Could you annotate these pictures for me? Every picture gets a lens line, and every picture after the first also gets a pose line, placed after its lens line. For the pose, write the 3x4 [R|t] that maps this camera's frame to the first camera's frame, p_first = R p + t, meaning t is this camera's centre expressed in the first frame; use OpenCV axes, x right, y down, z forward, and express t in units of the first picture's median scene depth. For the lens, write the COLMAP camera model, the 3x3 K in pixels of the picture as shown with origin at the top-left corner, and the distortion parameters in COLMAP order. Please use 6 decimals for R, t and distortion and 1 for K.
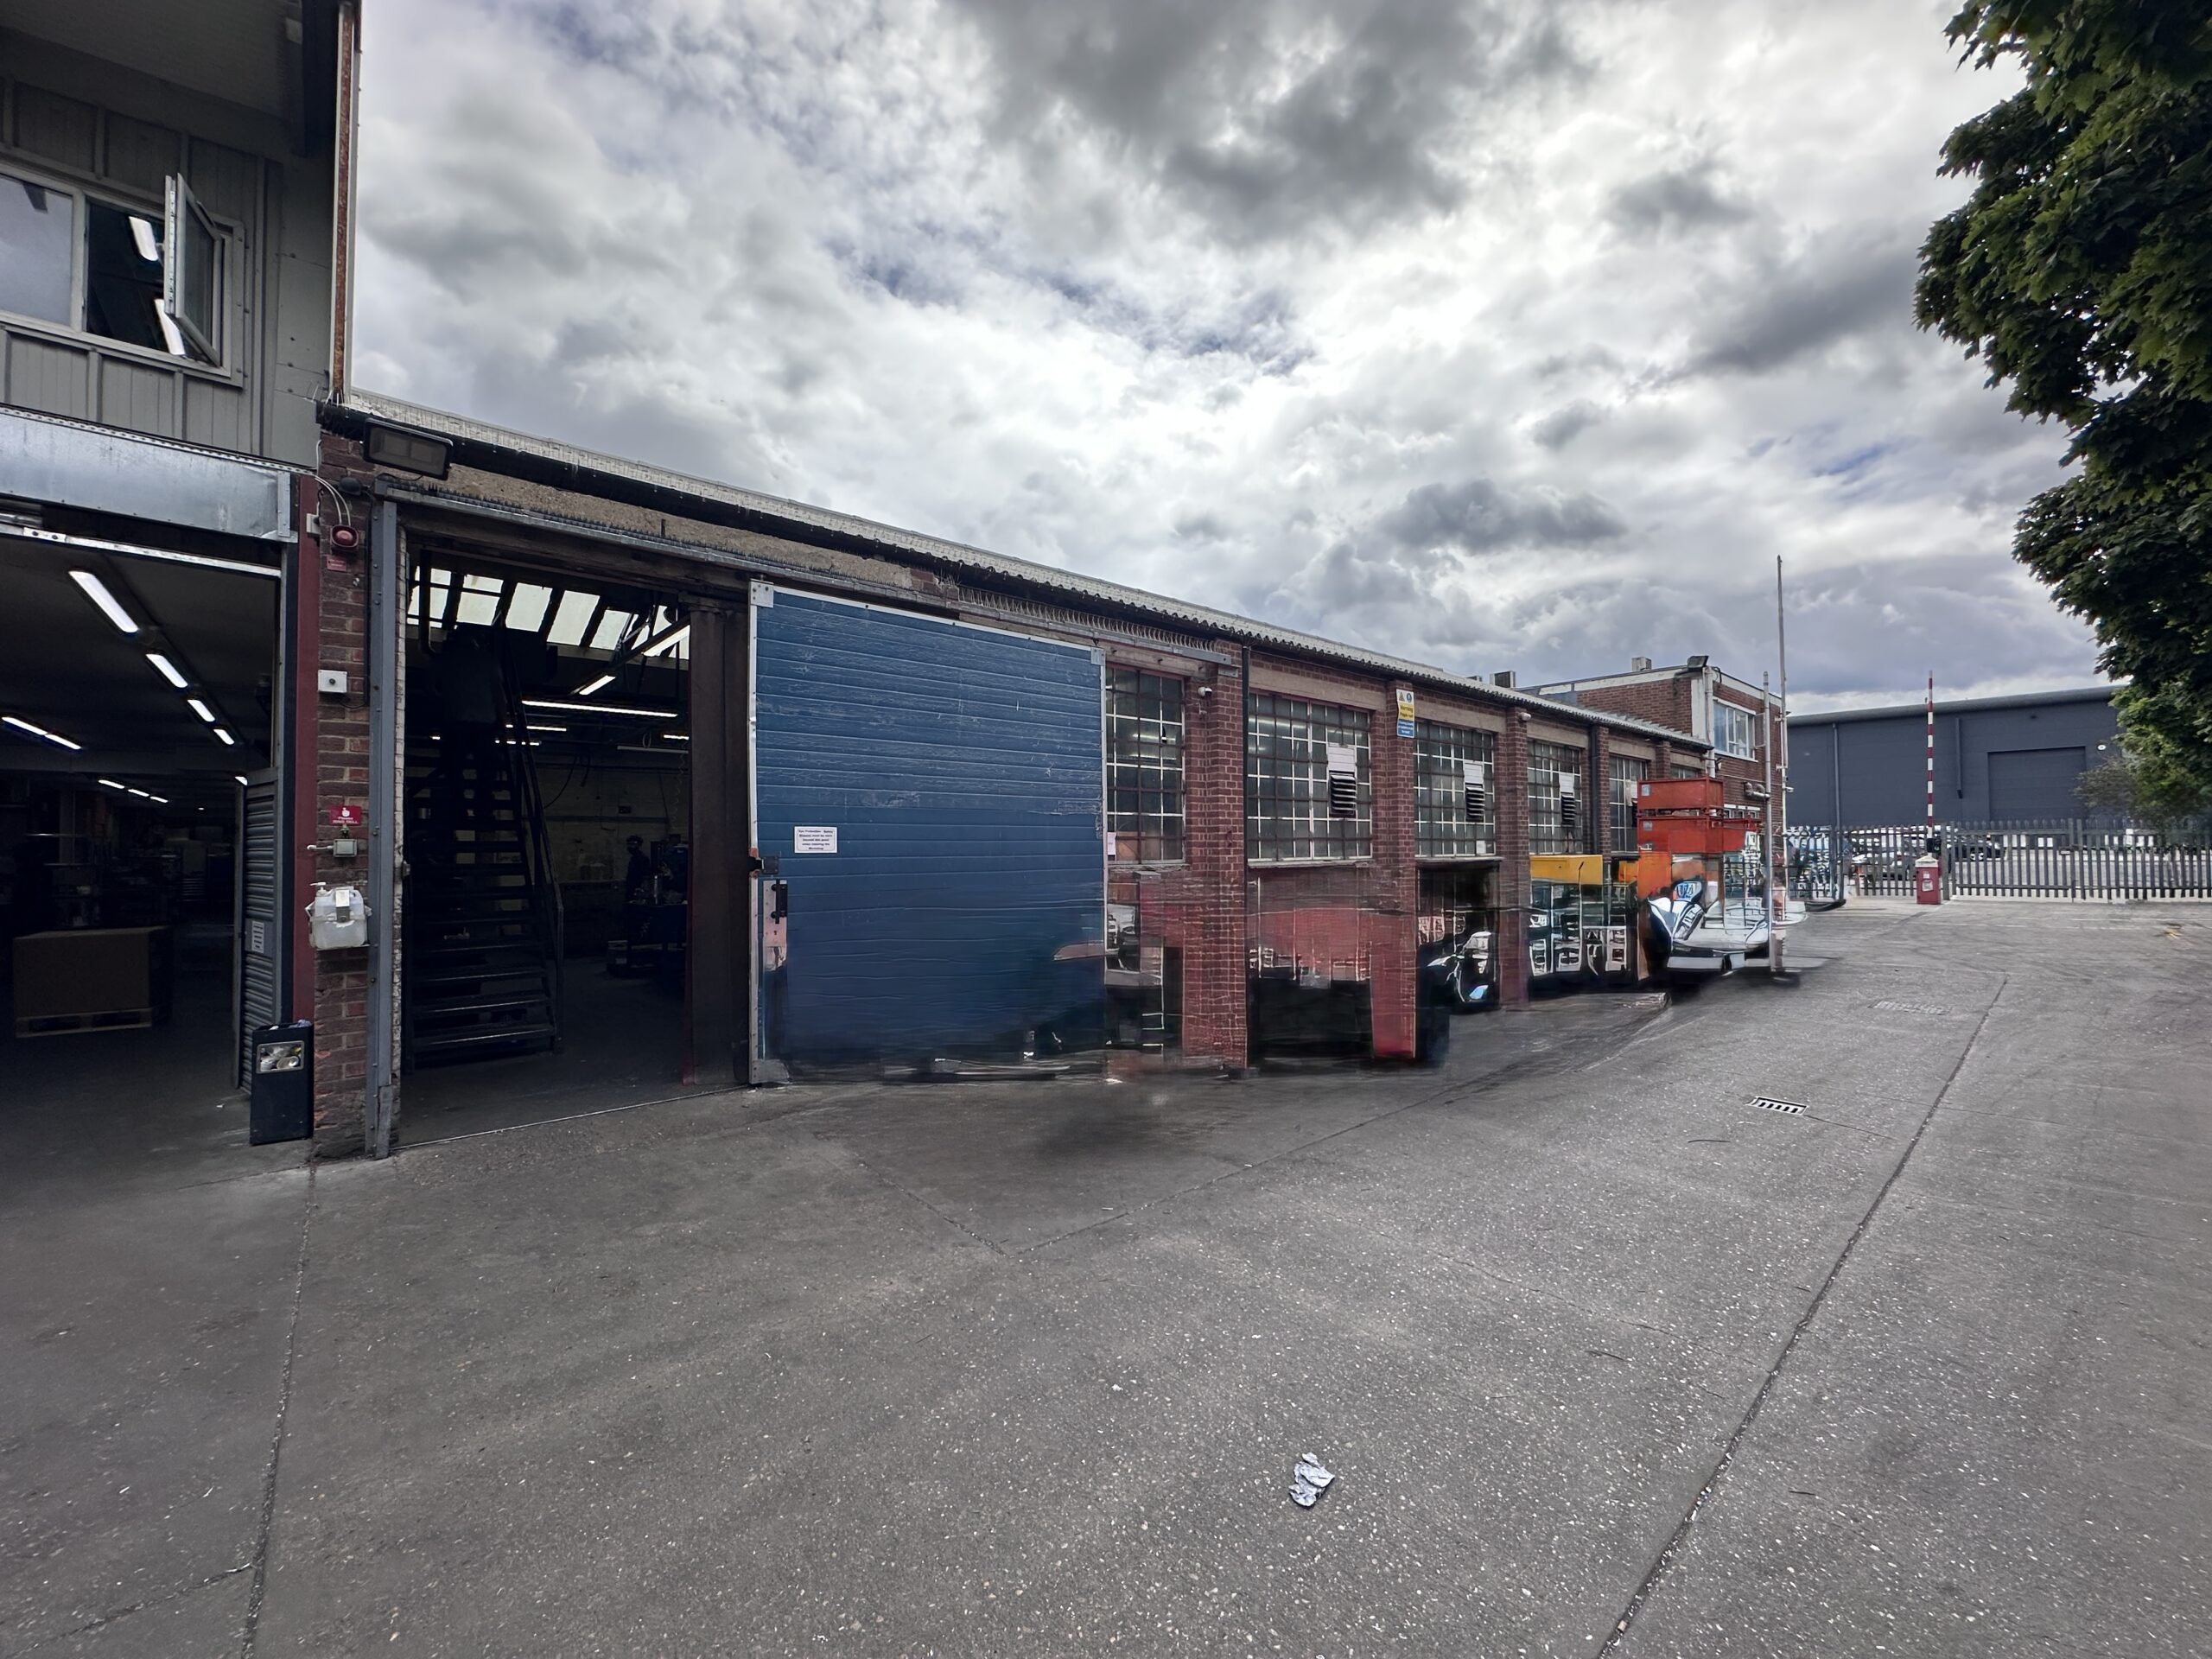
lens RADIAL K [[883.0, 0, 1106.0], [0, 883.0, 829.5], [0, 0, 1]] dist [-0.001672, -0.000347]
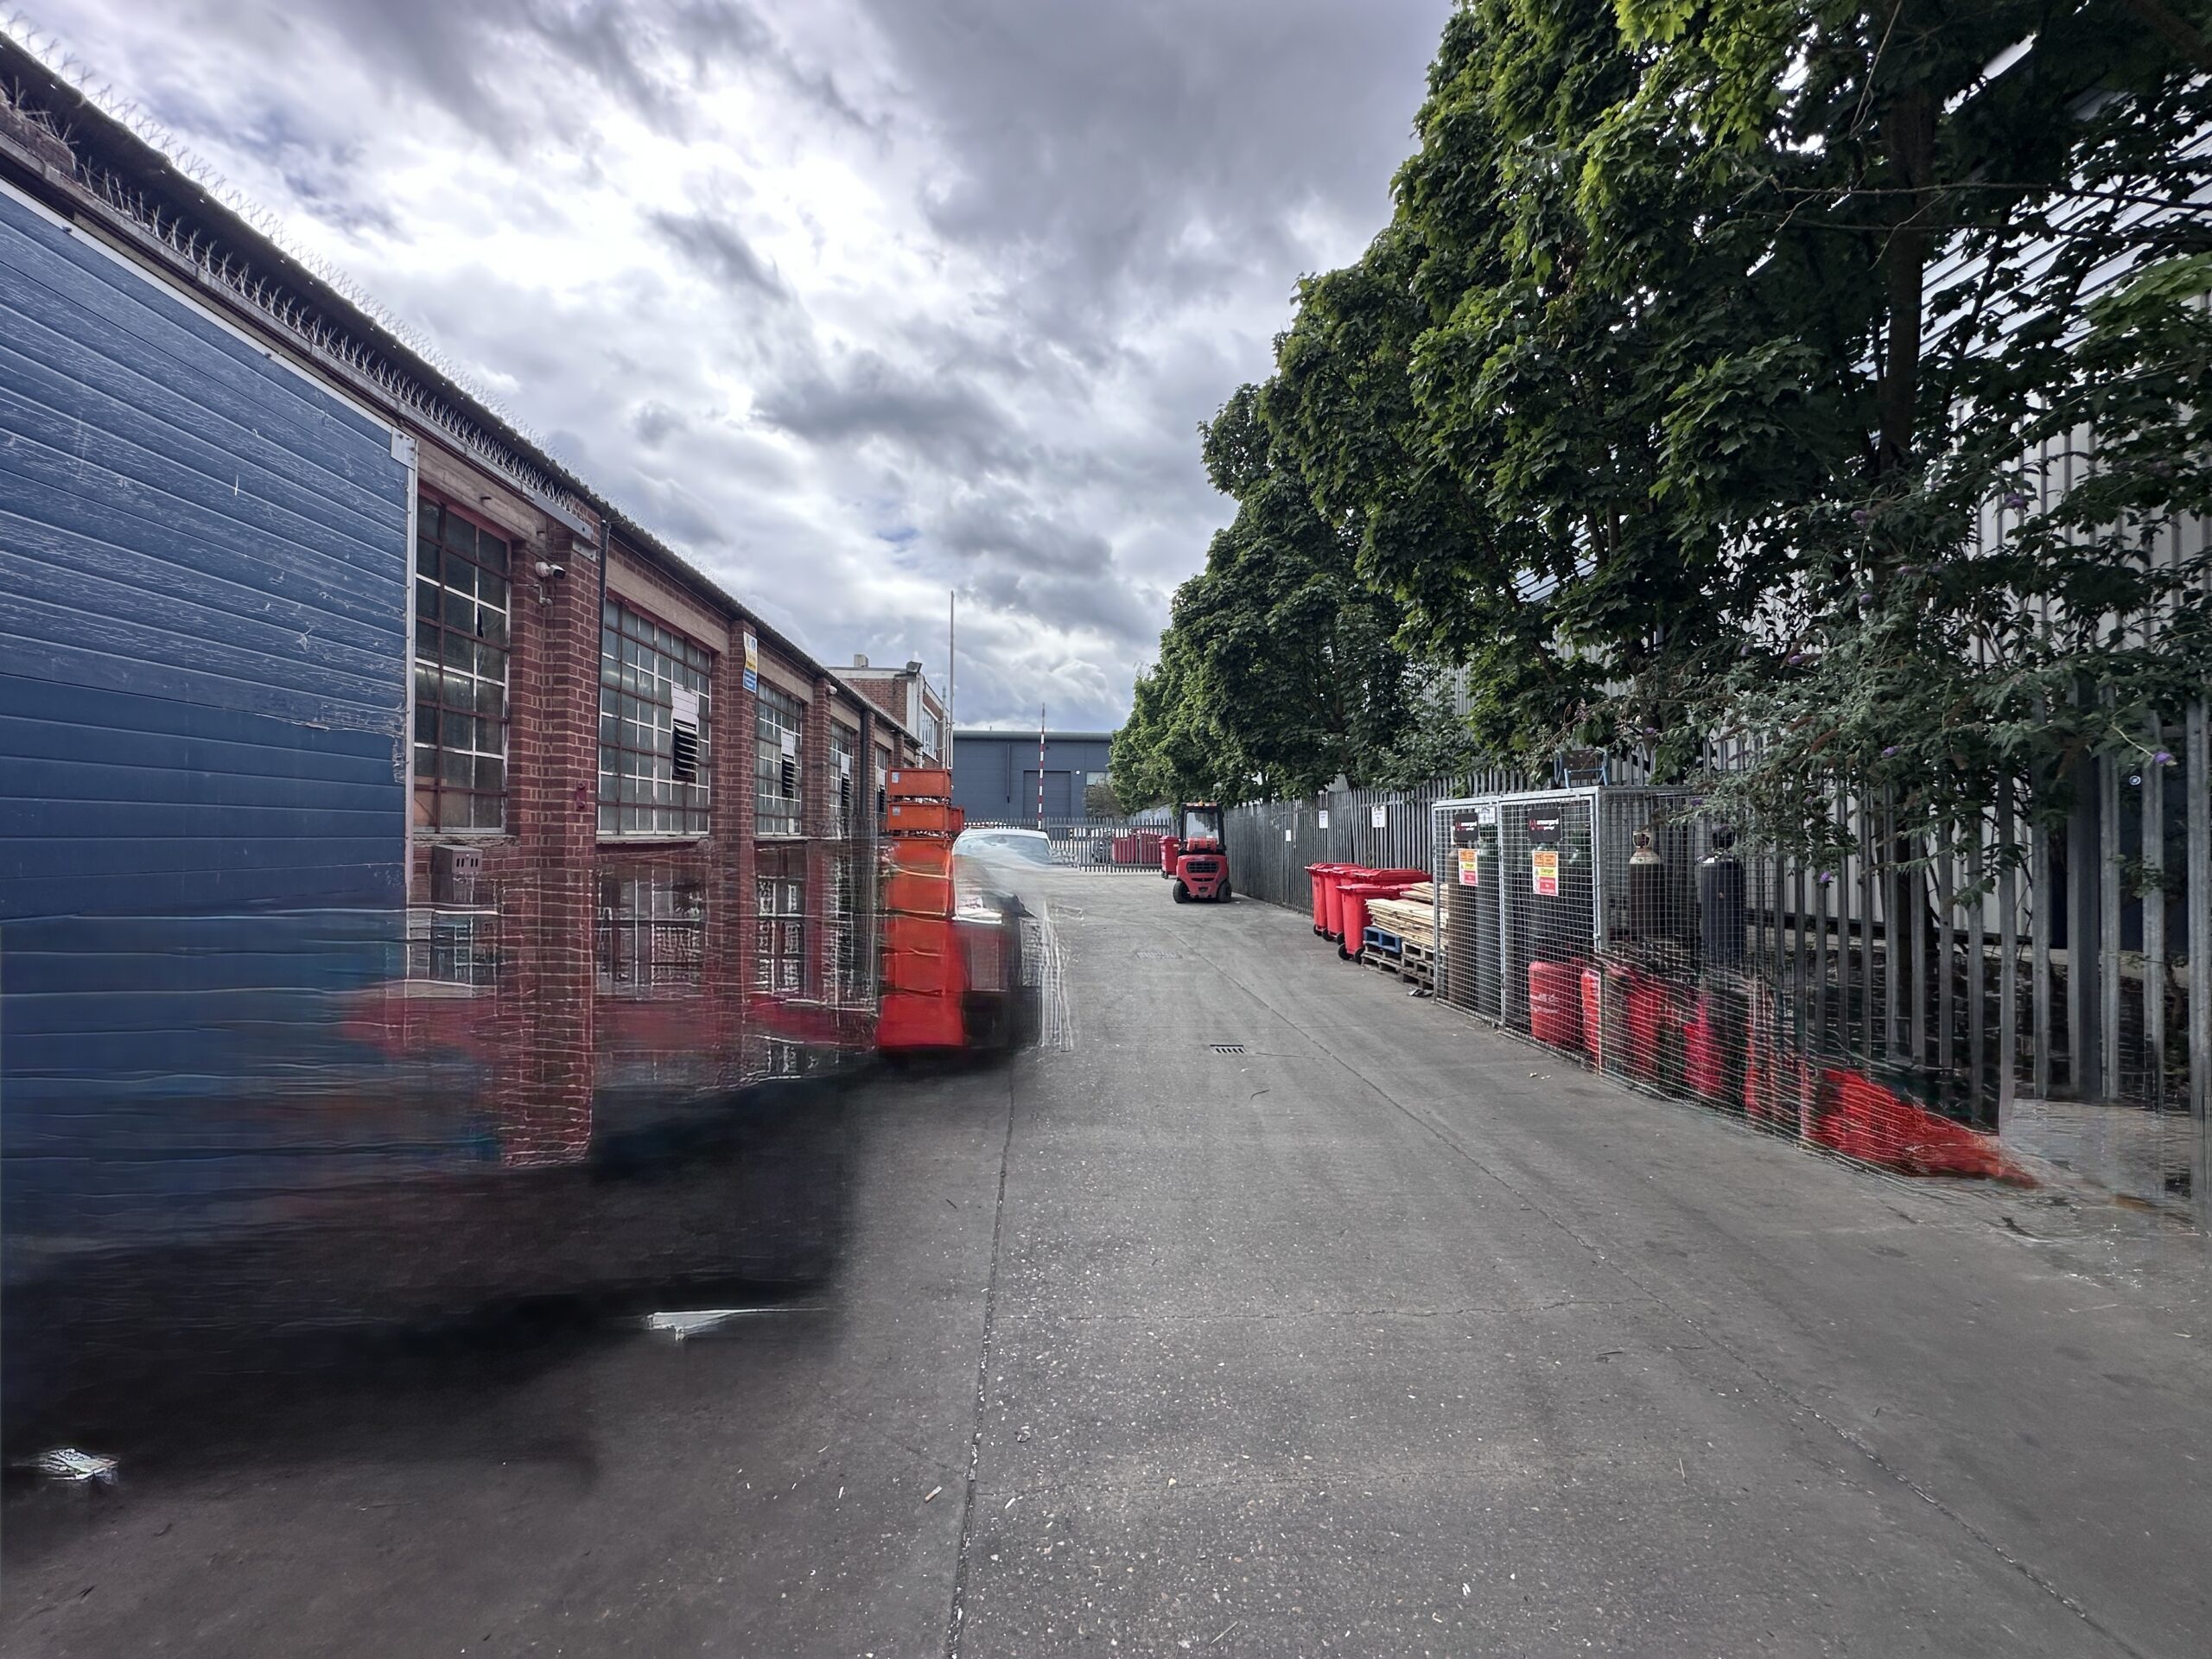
lens RADIAL K [[883.0, 0, 1106.0], [0, 883.0, 829.5], [0, 0, 1]] dist [-0.001672, -0.000347]
pose [[0.607372, 0.019017, 0.794190, -0.149292], [-0.029349, 0.999568, -0.001489, 0.023203], [-0.793875, -0.022404, 0.607668, 0.275163]]
